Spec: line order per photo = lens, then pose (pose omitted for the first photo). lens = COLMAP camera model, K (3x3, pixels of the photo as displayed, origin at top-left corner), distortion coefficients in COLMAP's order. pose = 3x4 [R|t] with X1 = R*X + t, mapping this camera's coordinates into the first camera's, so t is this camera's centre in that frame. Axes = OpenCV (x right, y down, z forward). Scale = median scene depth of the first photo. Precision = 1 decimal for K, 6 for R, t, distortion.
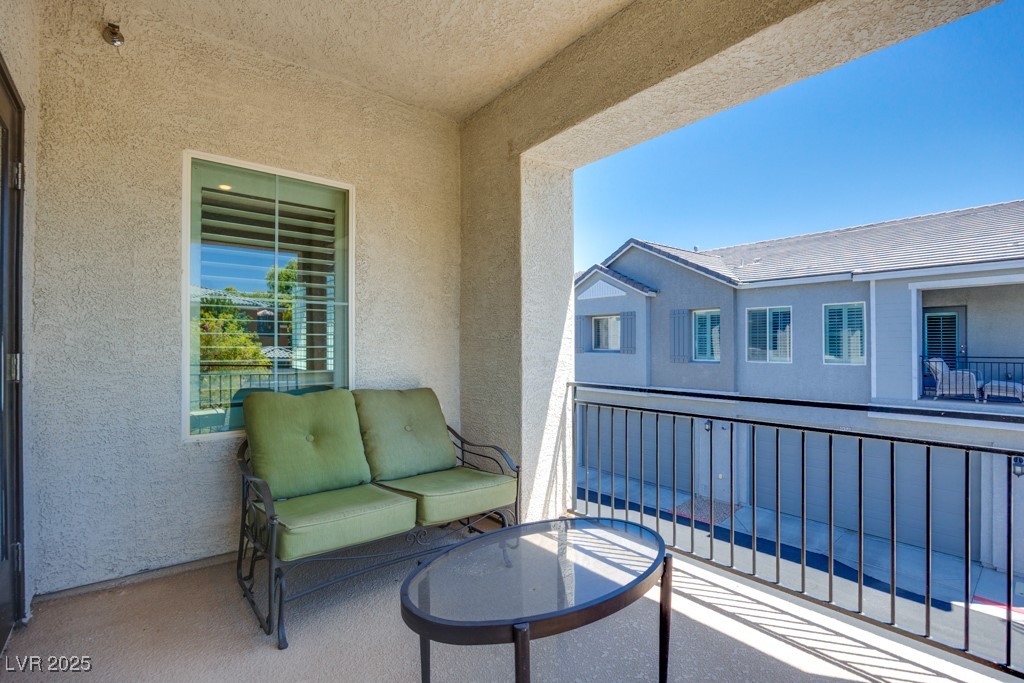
lens RADIAL K [[480.6, 0, 514.4], [0, 480.6, 344.1], [0, 0, 1]] dist [-0.014162, -0.000481]
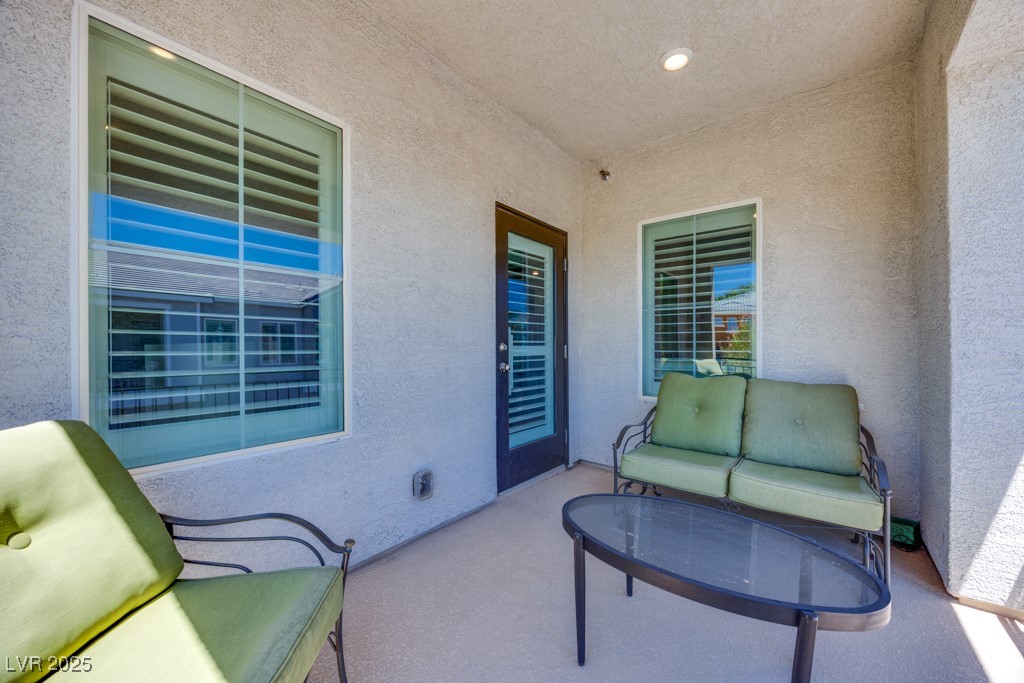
lens RADIAL K [[393.3, 0, 512.5], [0, 393.3, 351.9], [0, 0, 1]] dist [0.001301, 0.000074]
pose [[0.209103, 0.014151, -0.977791, 0.481741], [0.006825, 0.999850, 0.015930, 0.013090], [0.977870, -0.010005, 0.208975, 0.250546]]
